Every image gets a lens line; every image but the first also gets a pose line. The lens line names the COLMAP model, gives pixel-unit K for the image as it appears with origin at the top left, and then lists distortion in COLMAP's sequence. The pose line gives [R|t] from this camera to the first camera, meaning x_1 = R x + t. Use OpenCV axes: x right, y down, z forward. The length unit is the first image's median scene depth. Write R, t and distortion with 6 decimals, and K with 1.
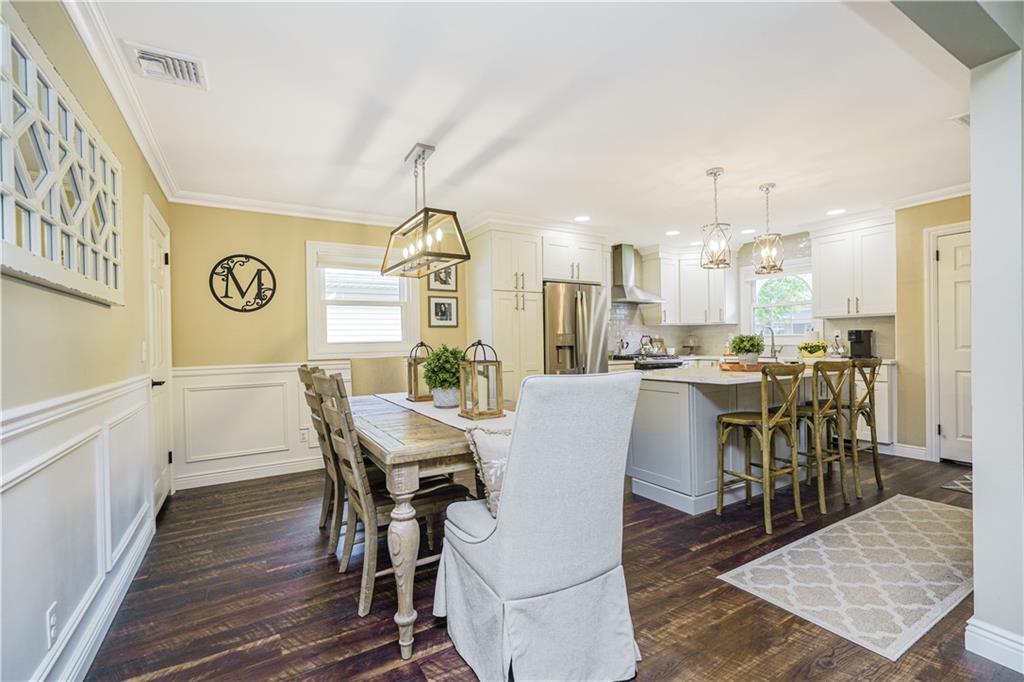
lens RADIAL K [[441.8, 0, 512.0], [0, 441.8, 341.0], [0, 0, 1]] dist [0.000324, 0.000182]
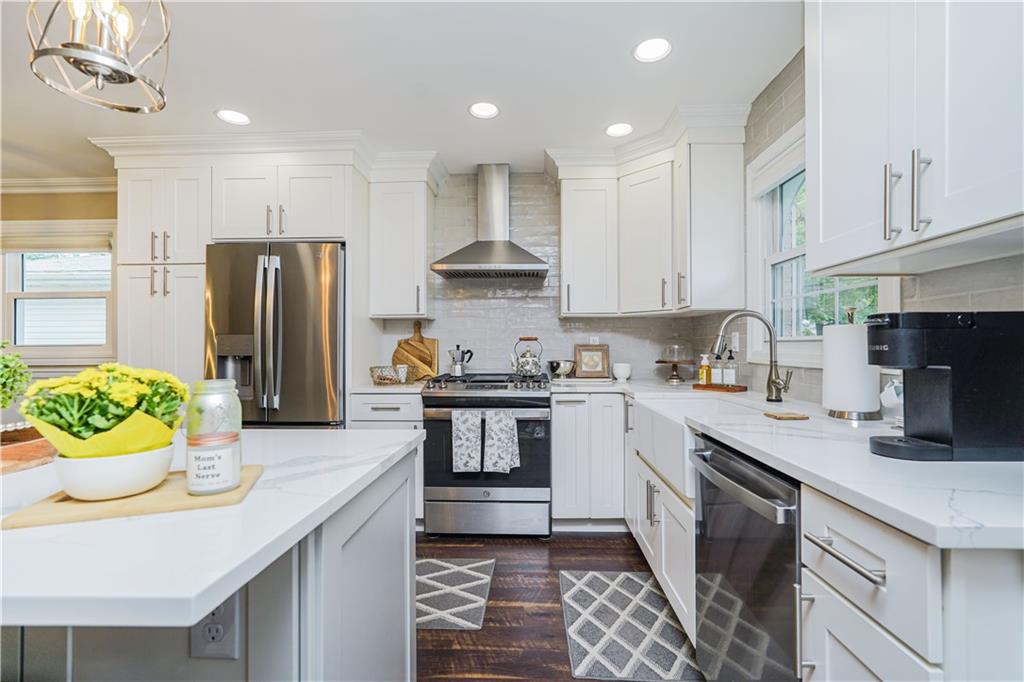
lens RADIAL K [[459.4, 0, 512.0], [0, 459.4, 344.1], [0, 0, 1]] dist [-0.004622, 0.006682]
pose [[0.833053, 0.012342, -0.553055, 0.890769], [-0.014284, 0.999898, 0.000798, -0.014021], [0.553008, 0.007235, 0.833145, 0.878269]]
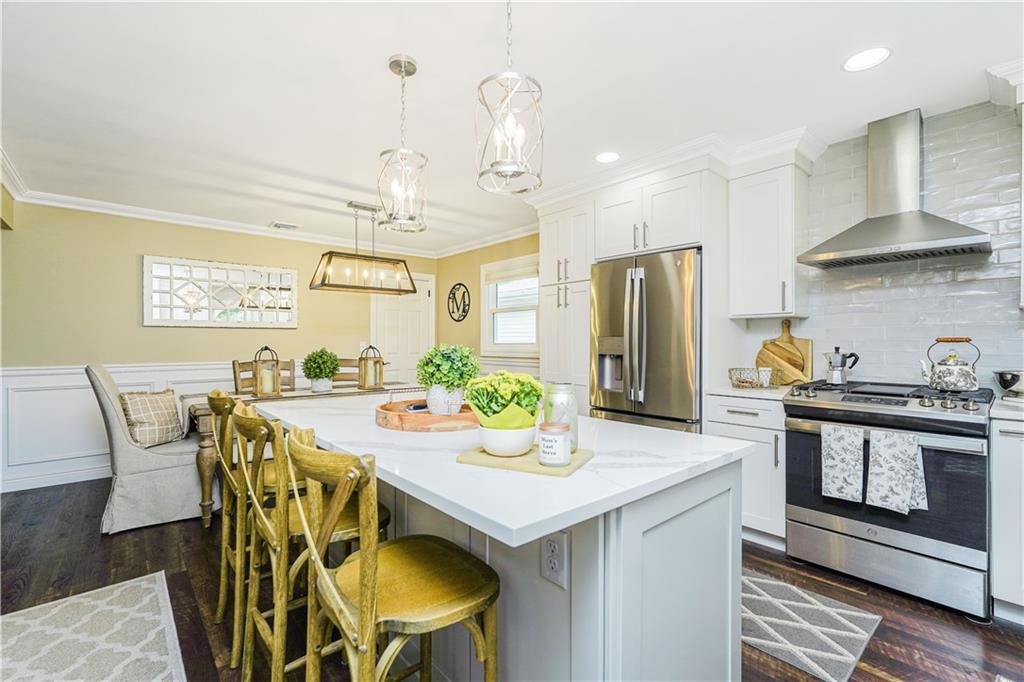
lens RADIAL K [[455.7, 0, 512.0], [0, 455.7, 341.0], [0, 0, 1]] dist [-0.000440, 0.006928]
pose [[0.181059, 0.017872, -0.983310, 0.940812], [-0.004072, 0.999840, 0.017423, -0.027999], [0.983464, 0.000850, 0.181102, 0.898606]]
